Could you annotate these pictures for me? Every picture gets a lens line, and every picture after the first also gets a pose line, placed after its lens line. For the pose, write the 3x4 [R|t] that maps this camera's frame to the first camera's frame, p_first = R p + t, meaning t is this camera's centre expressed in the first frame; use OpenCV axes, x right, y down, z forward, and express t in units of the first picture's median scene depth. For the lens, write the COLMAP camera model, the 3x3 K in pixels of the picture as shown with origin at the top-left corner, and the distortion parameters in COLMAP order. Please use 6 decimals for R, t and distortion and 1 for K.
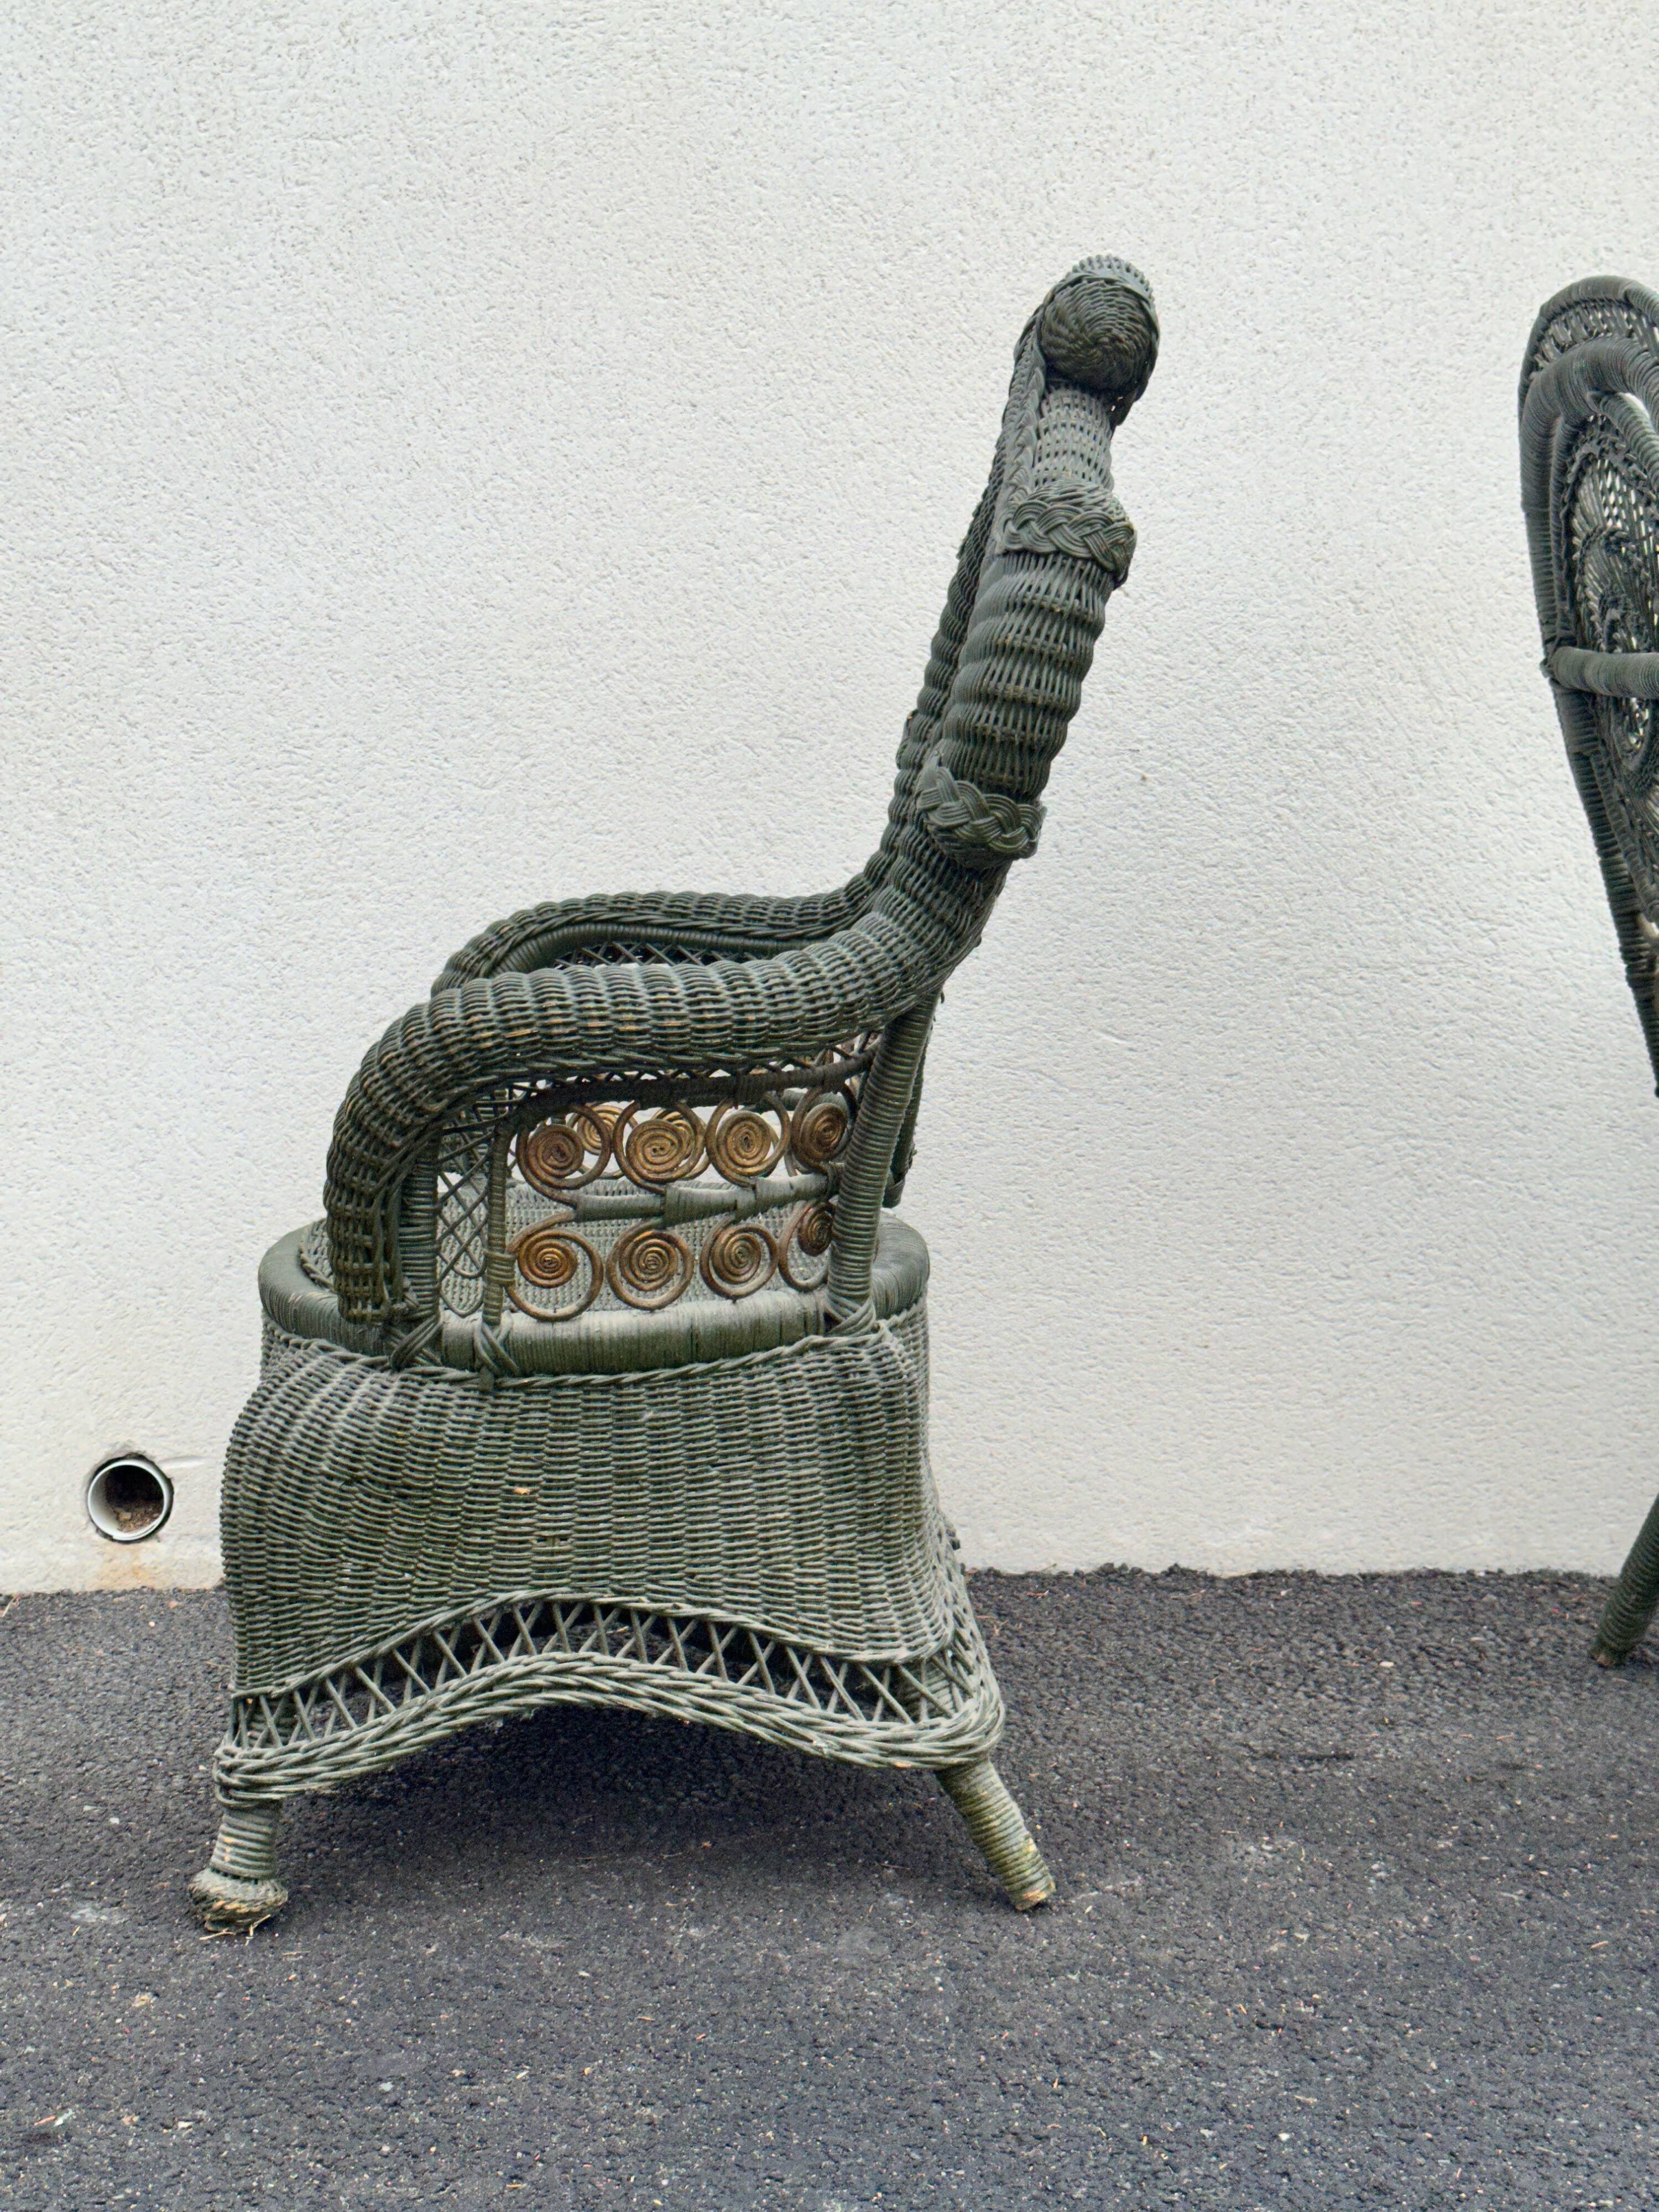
lens RADIAL K [[3087.5, 0, 825.9], [0, 3087.5, 1135.9], [0, 0, 1]] dist [0.210533, -0.480472]
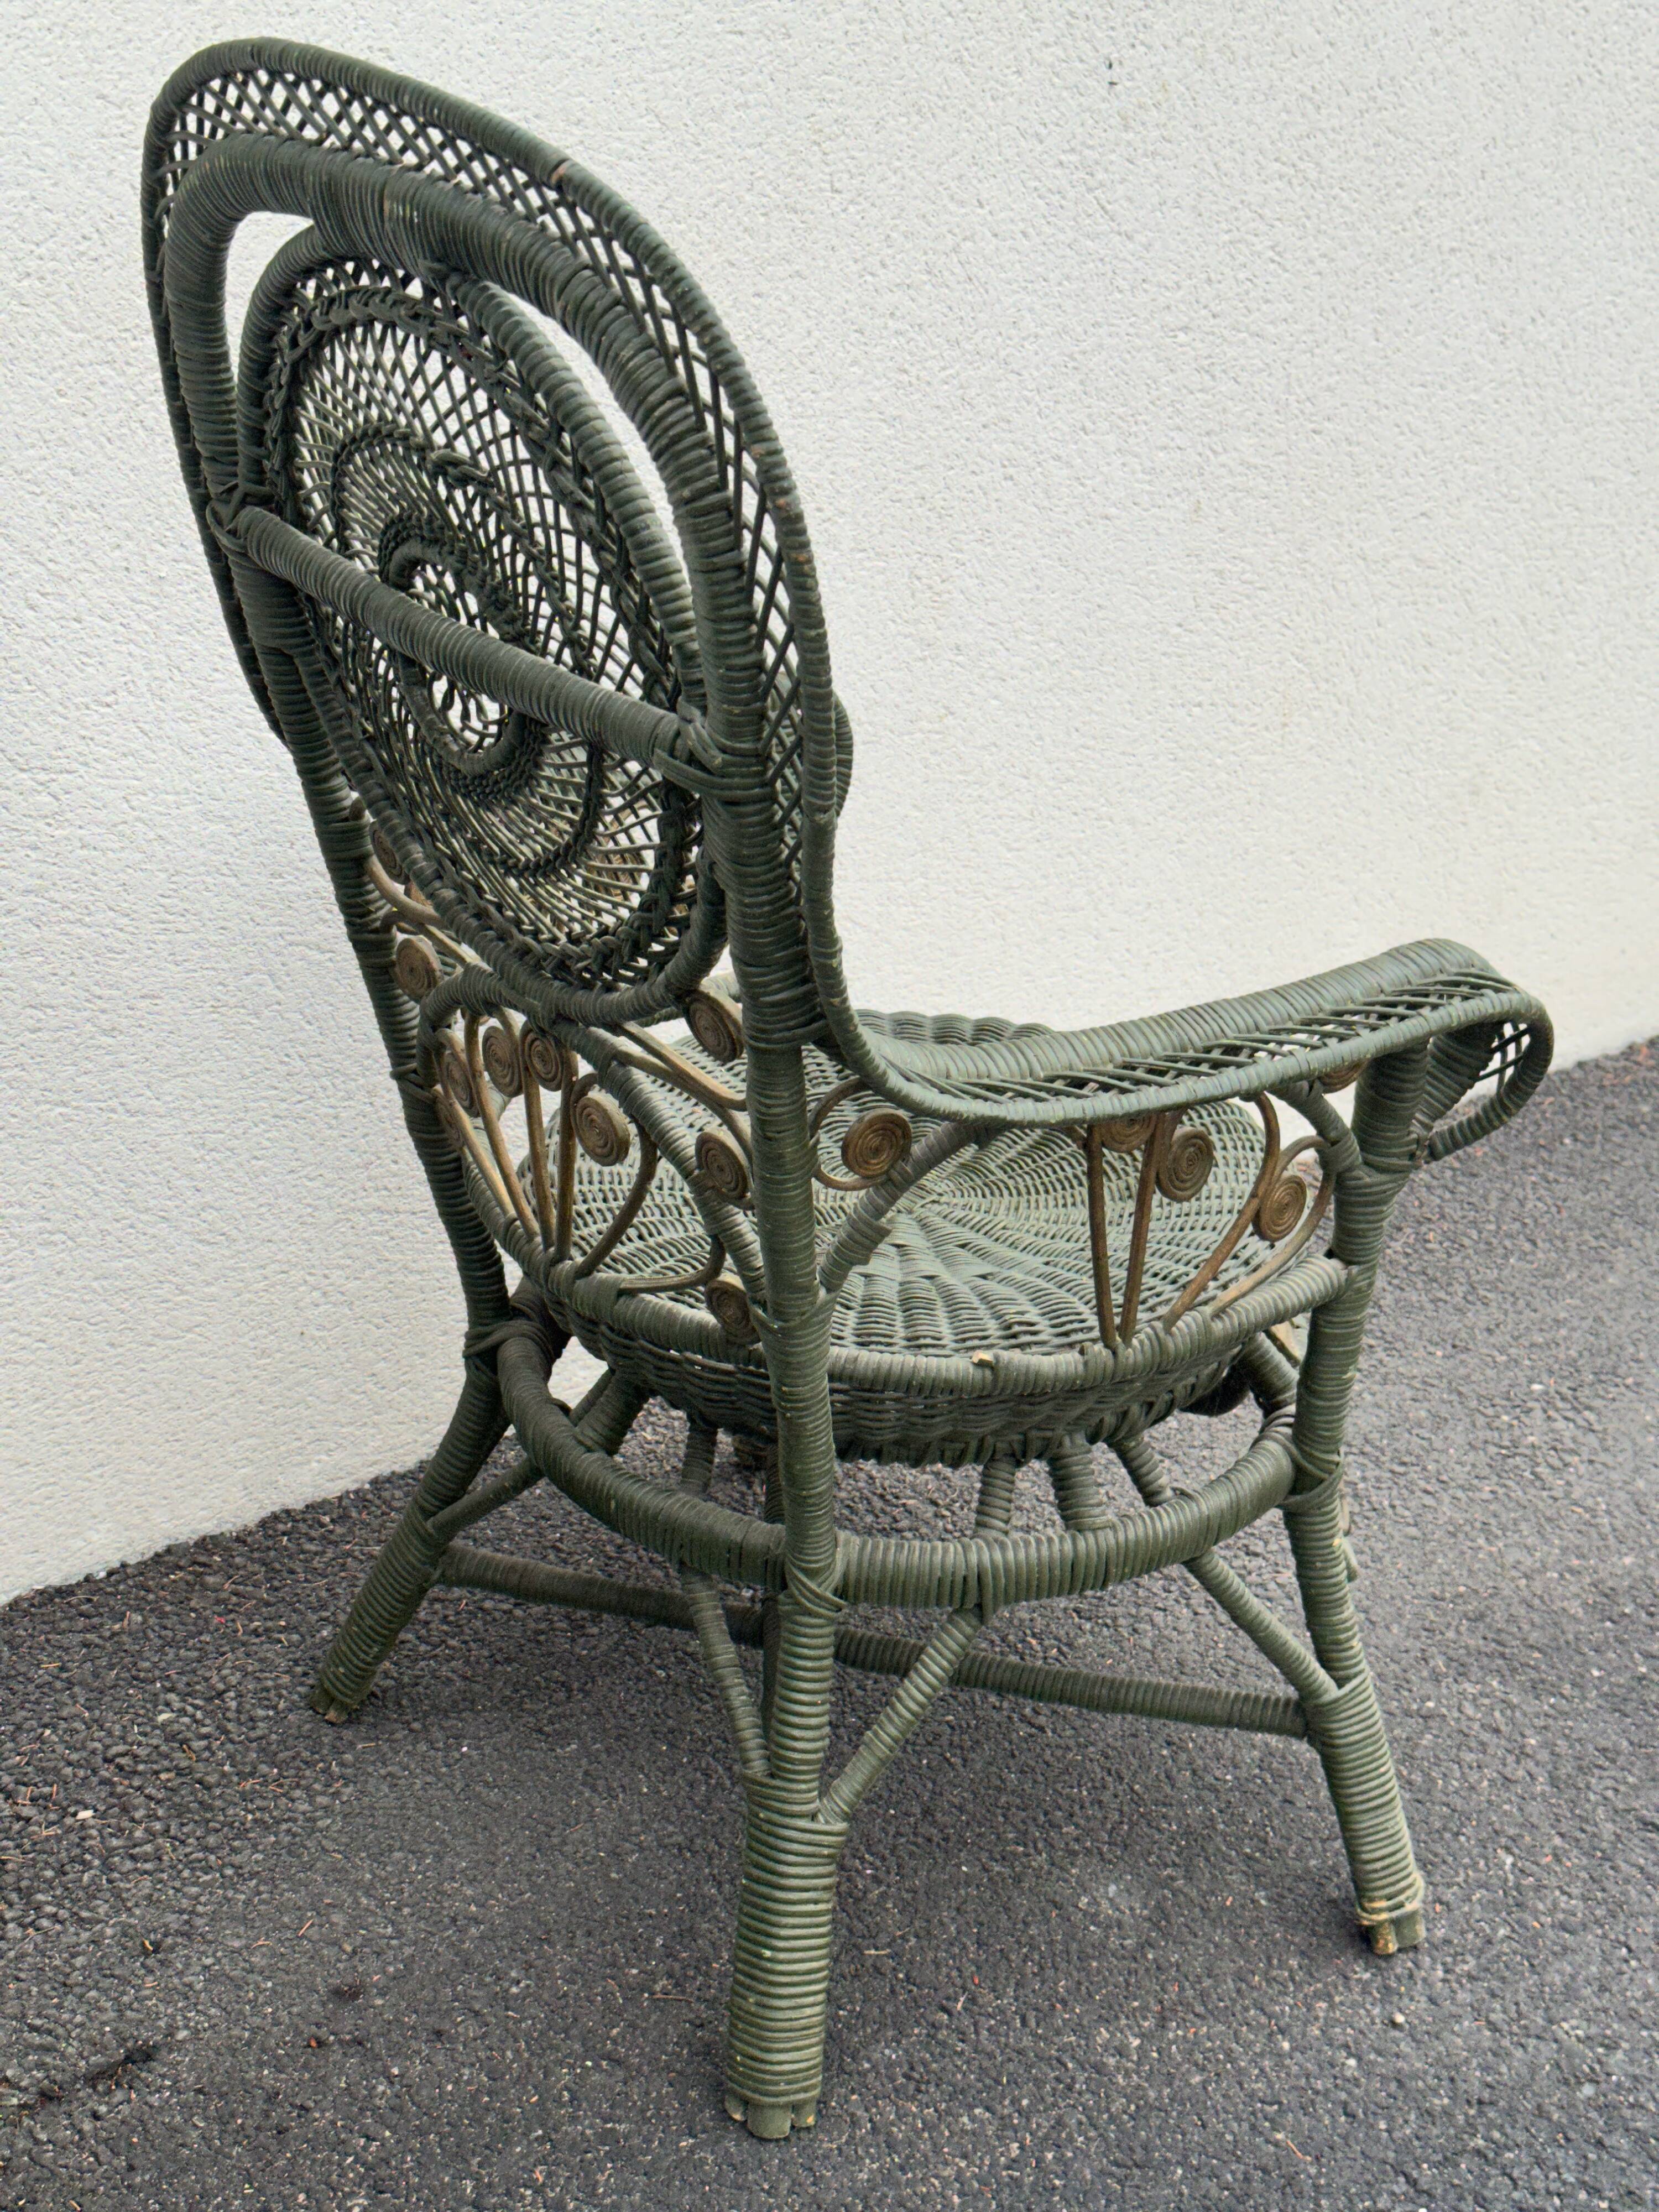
lens RADIAL K [[3079.5, 0, 811.8], [0, 3079.5, 1128.4], [0, 0, 1]] dist [0.194325, -0.401725]
pose [[0.779479, -0.212405, 0.589319, -0.092293], [0.025678, 0.950803, 0.308729, -0.211887], [-0.625902, -0.225515, 0.746585, 0.341530]]
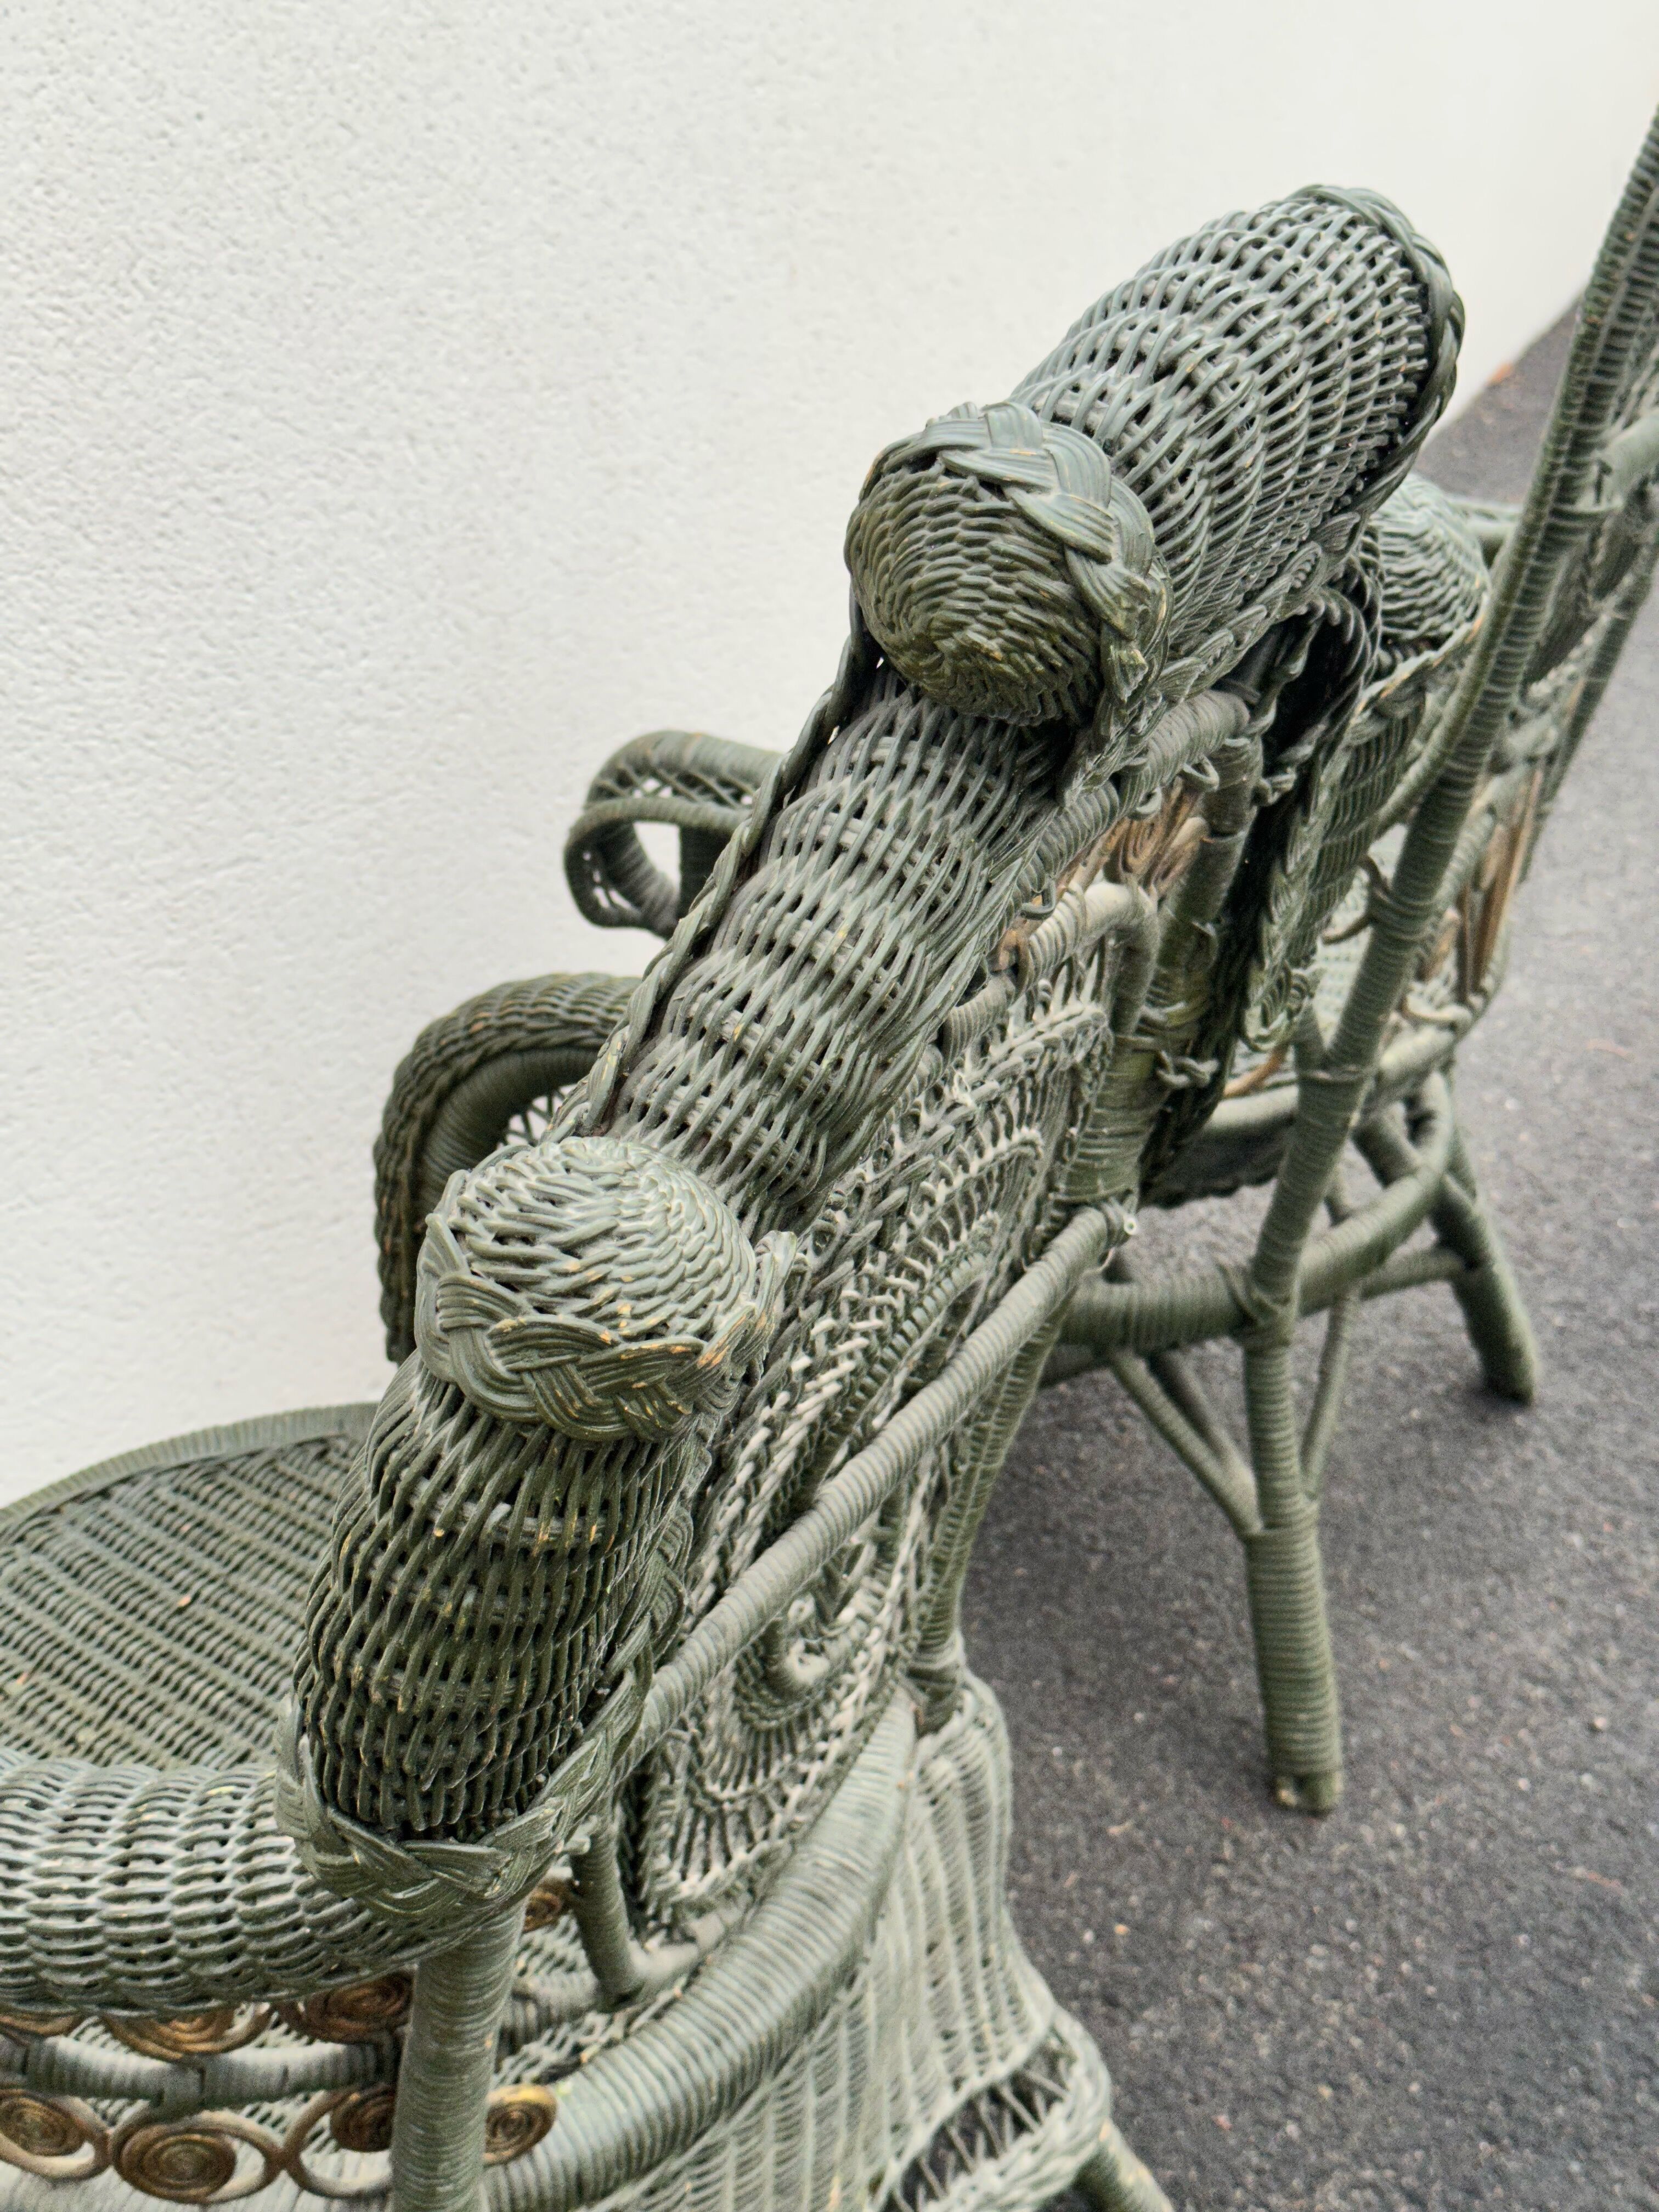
lens RADIAL K [[3079.5, 0, 811.8], [0, 3079.5, 1128.4], [0, 0, 1]] dist [0.194325, -0.401725]
pose [[0.866826, 0.269958, -0.419208, 0.183925], [-0.094873, 0.914691, 0.392860, -0.260683], [0.489501, -0.300770, 0.818490, 0.509635]]
